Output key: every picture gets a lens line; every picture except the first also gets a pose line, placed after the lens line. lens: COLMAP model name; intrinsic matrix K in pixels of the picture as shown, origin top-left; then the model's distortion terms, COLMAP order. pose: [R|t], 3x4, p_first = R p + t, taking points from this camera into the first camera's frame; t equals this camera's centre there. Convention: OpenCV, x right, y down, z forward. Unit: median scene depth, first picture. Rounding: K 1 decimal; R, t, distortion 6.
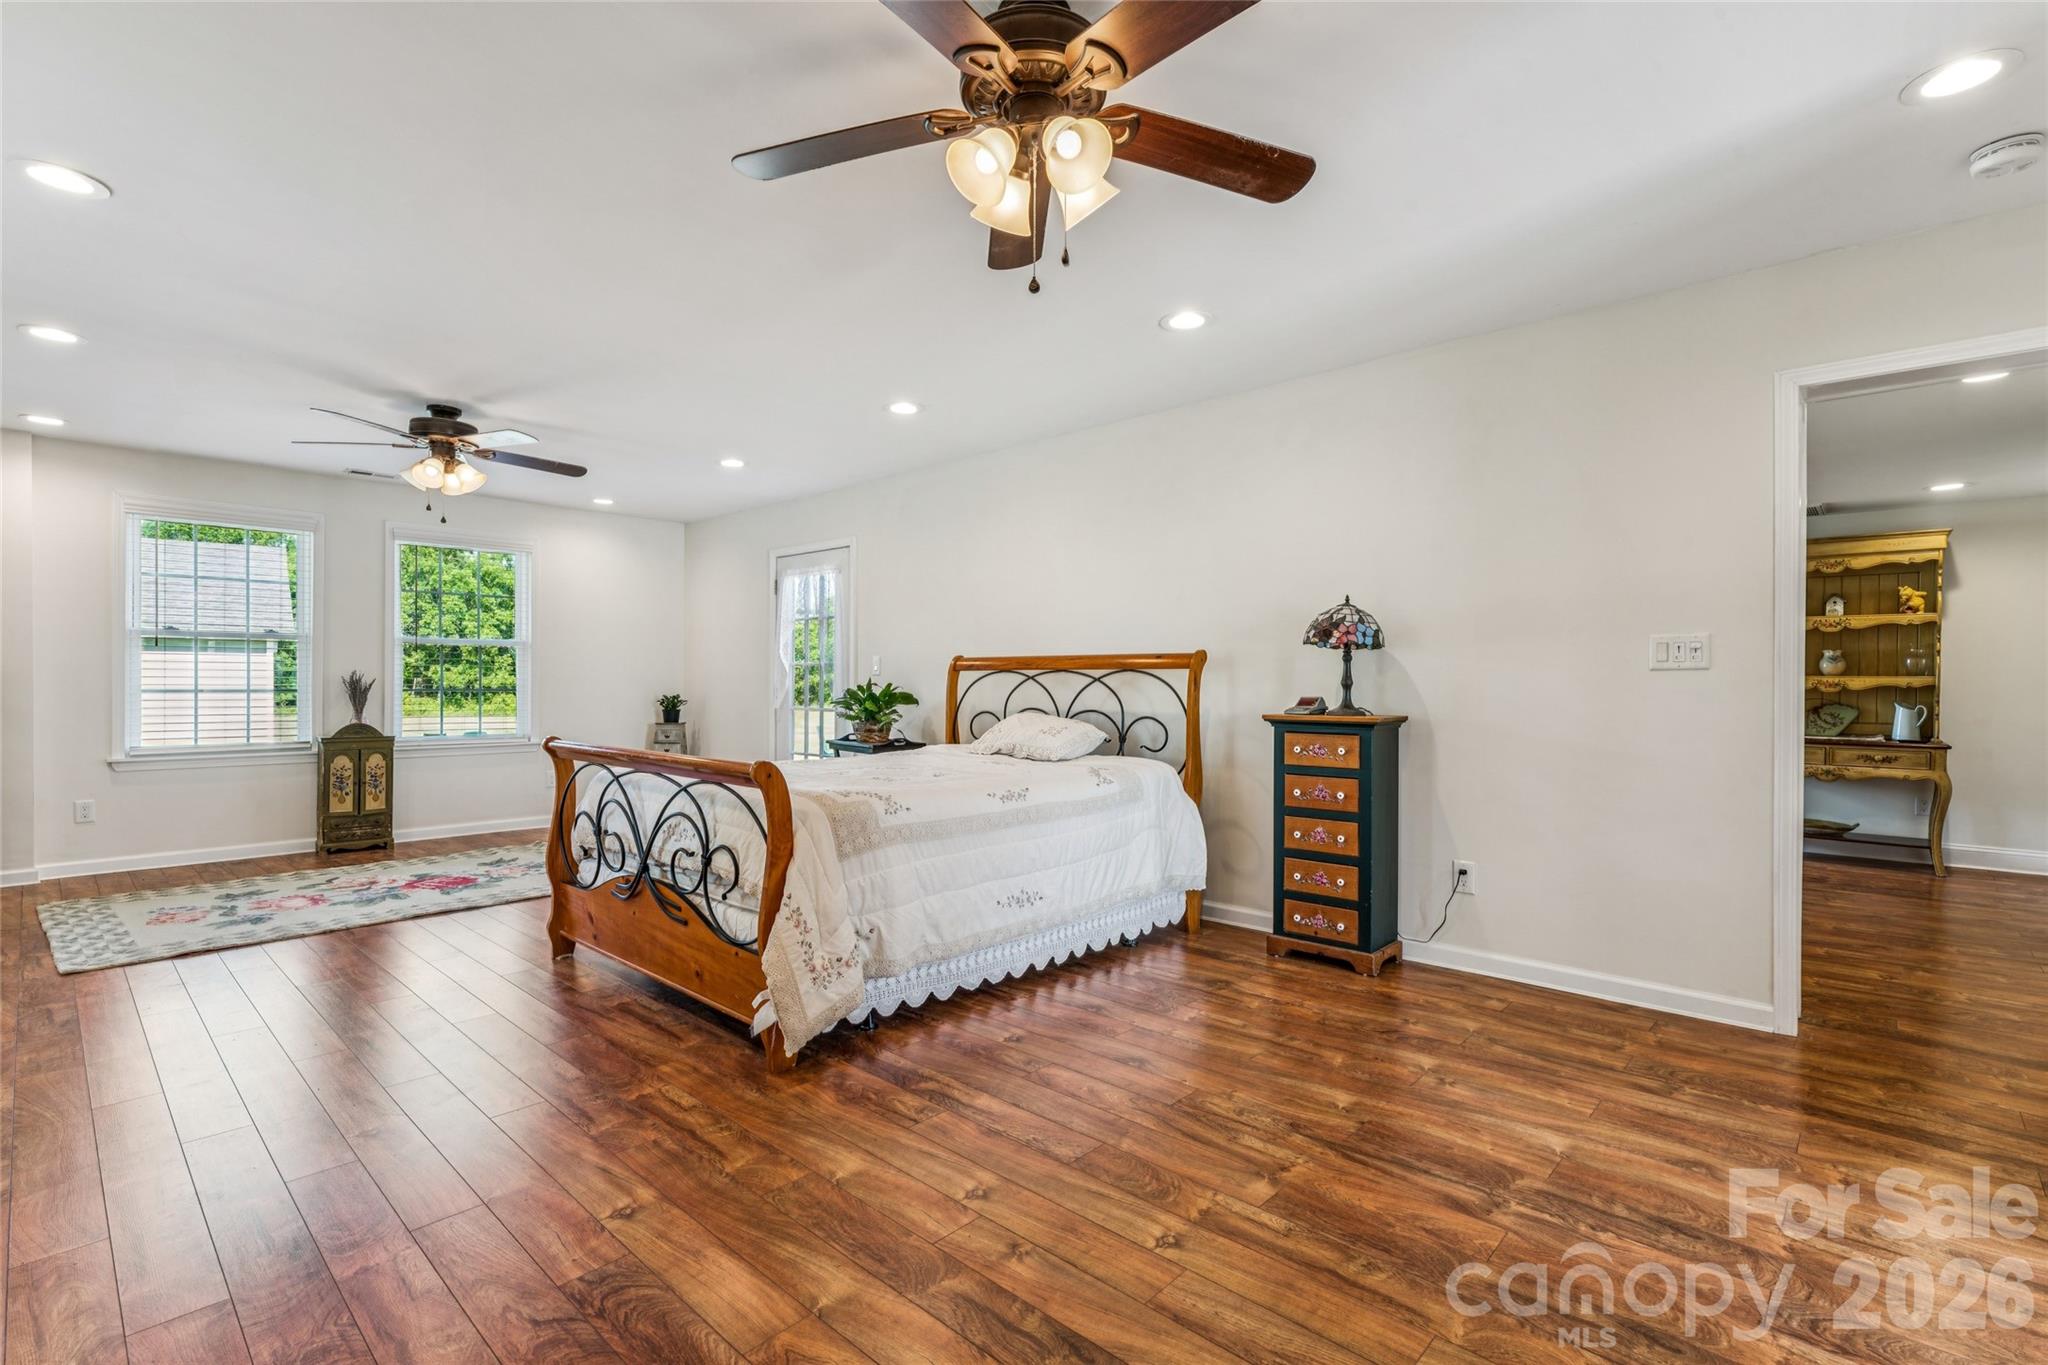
lens RADIAL K [[936.4, 0, 1016.8], [0, 936.4, 687.8], [0, 0, 1]] dist [0.000087, -0.000727]
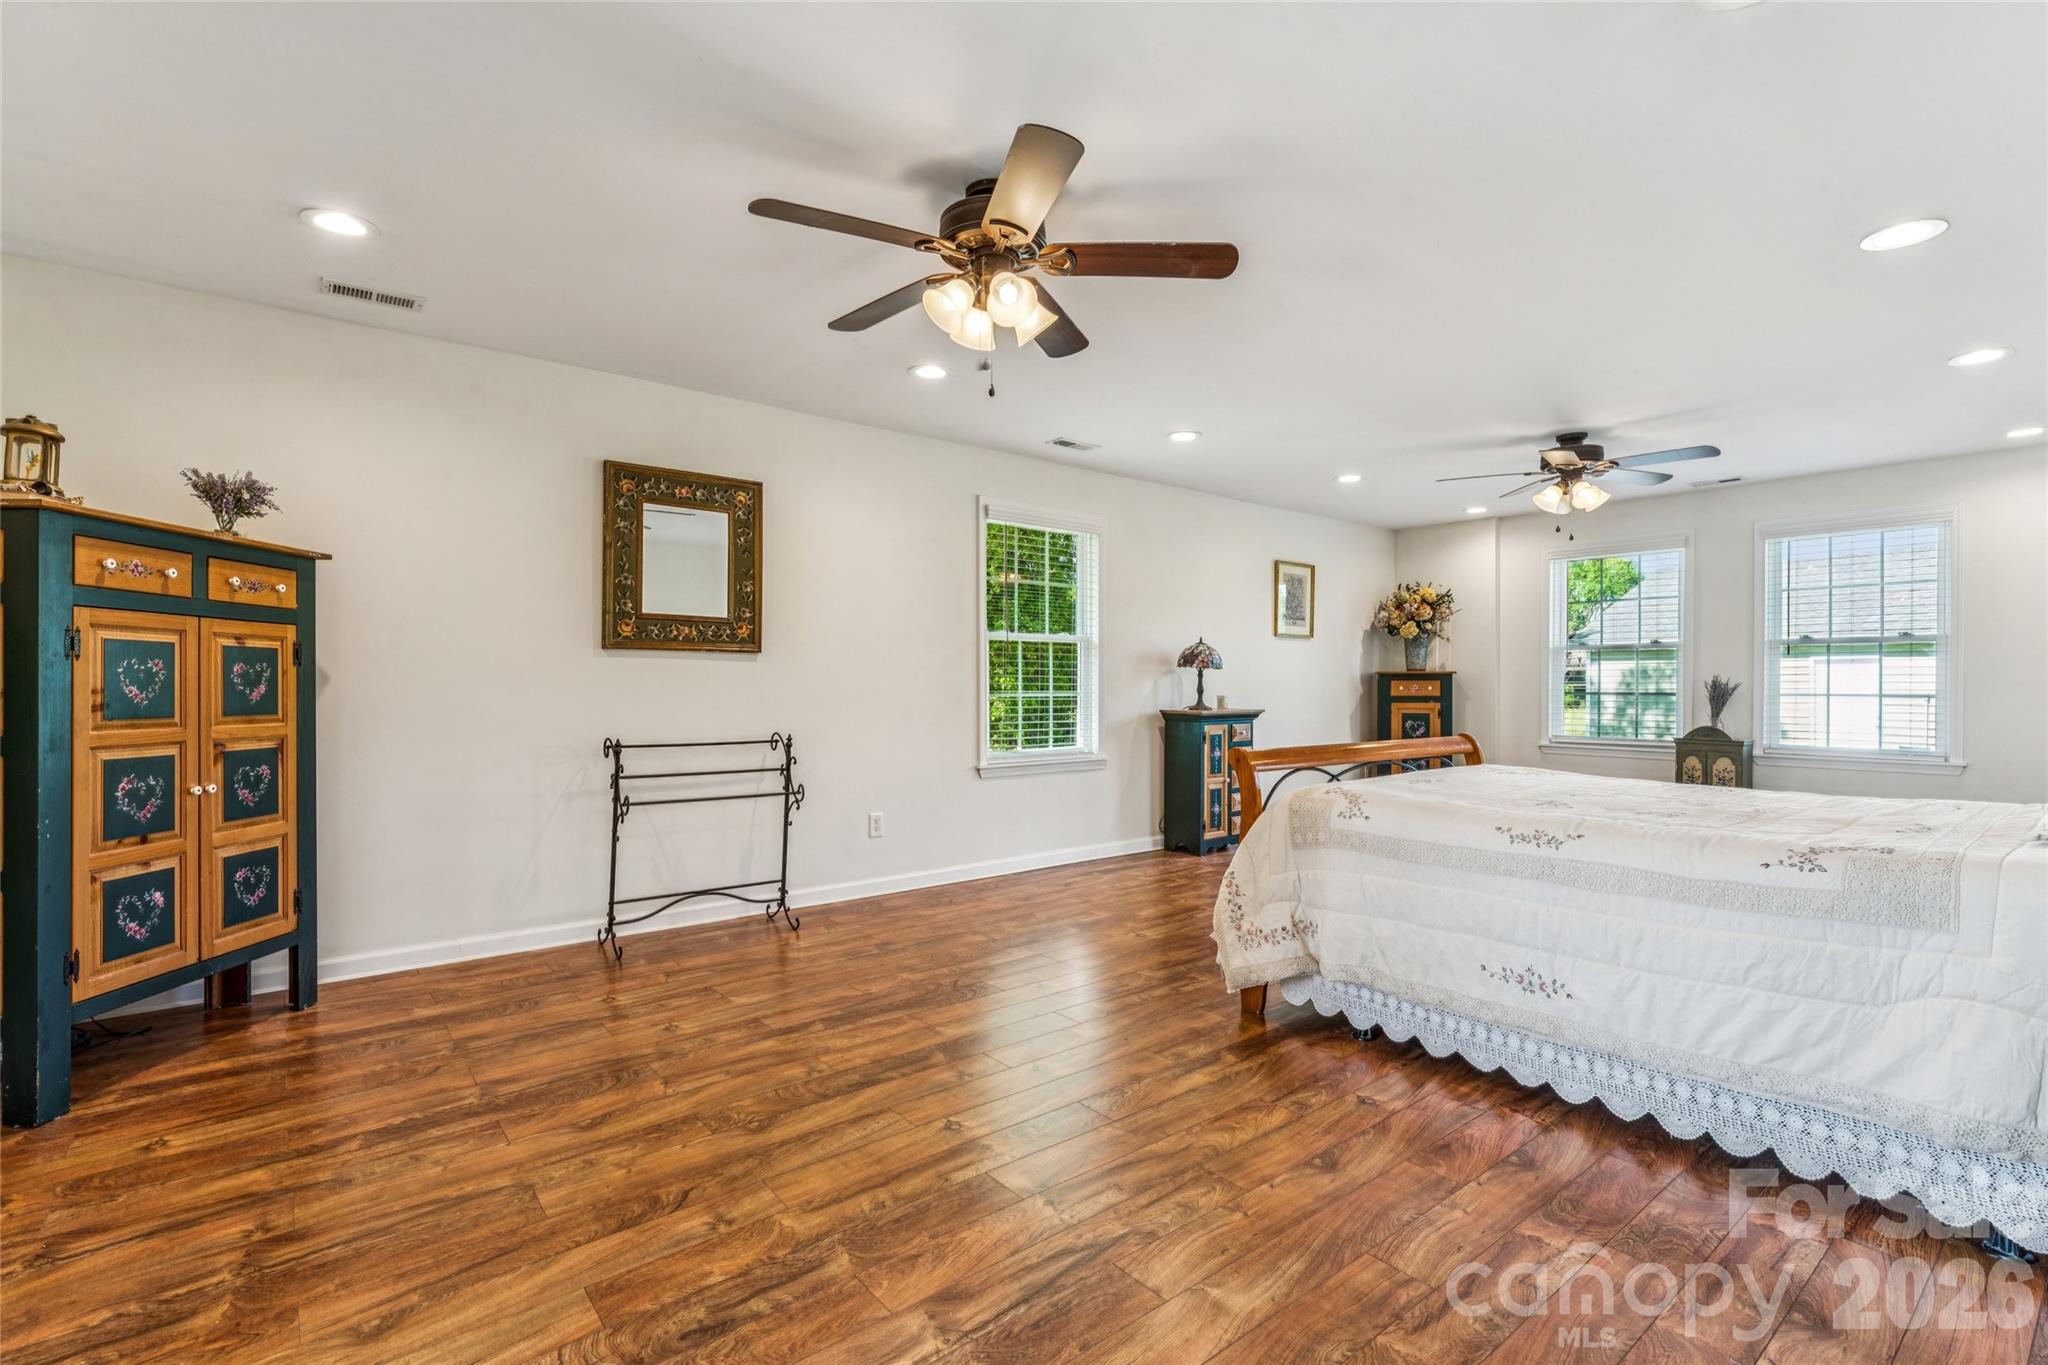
lens RADIAL K [[936.4, 0, 1012.3], [0, 936.4, 687.0], [0, 0, 1]] dist [0.000087, -0.000727]
pose [[-0.149317, 0.000057, -0.988789, 0.854002], [-0.007371, 0.999972, 0.001170, -0.000827], [0.988762, 0.007463, -0.149312, 0.772570]]
